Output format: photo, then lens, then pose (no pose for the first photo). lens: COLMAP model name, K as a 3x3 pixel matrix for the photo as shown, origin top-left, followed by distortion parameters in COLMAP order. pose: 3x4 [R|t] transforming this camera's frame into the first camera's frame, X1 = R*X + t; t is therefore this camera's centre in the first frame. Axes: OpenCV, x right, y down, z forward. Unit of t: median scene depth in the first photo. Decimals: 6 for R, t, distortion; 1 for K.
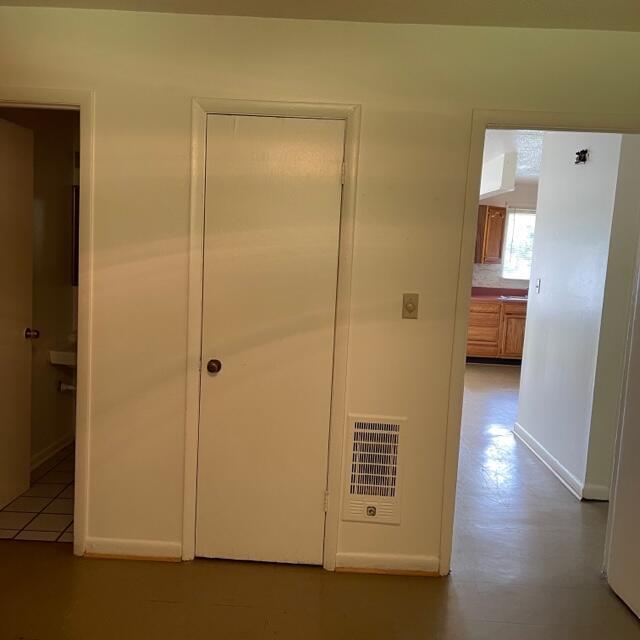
lens RADIAL K [[626.6, 0, 320.0], [0, 626.6, 320.0], [0, 0, 1]] dist [0.100871, -0.005994]
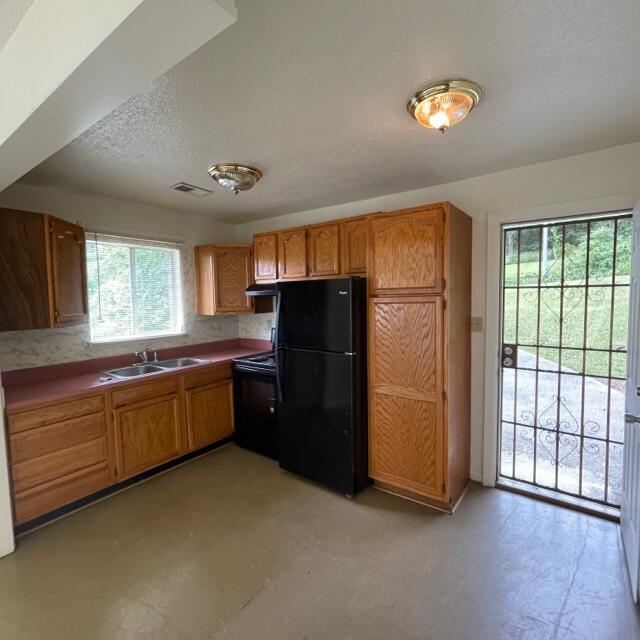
lens RADIAL K [[348.1, 0, 320.0], [0, 348.1, 320.0], [0, 0, 1]] dist [-0.002838, -0.000295]
pose [[0.574057, -0.116080, 0.810546, 0.151856], [0.145972, 0.988551, 0.038190, -0.073582], [-0.805699, 0.096394, 0.584429, 0.651225]]
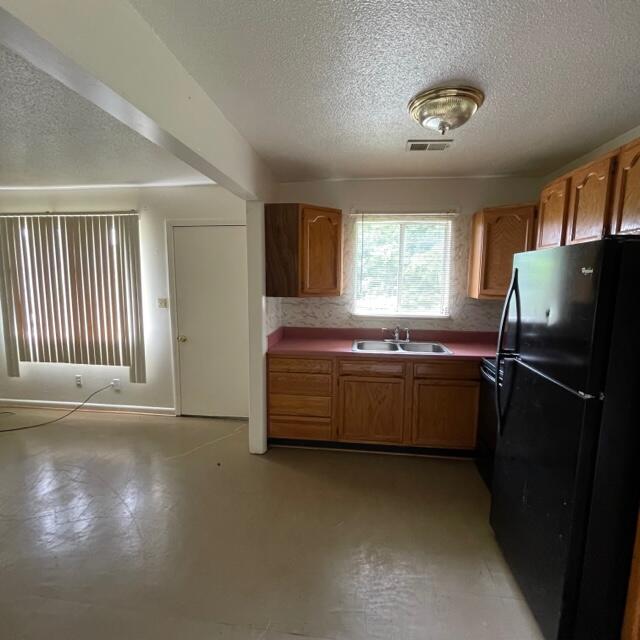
lens RADIAL K [[348.1, 0, 320.0], [0, 348.1, 320.0], [0, 0, 1]] dist [-0.002838, -0.000295]
pose [[0.994002, -0.026414, -0.106125, 0.309627], [0.026416, 0.999650, -0.001387, -0.064457], [0.106124, -0.001424, 0.994352, 0.647449]]
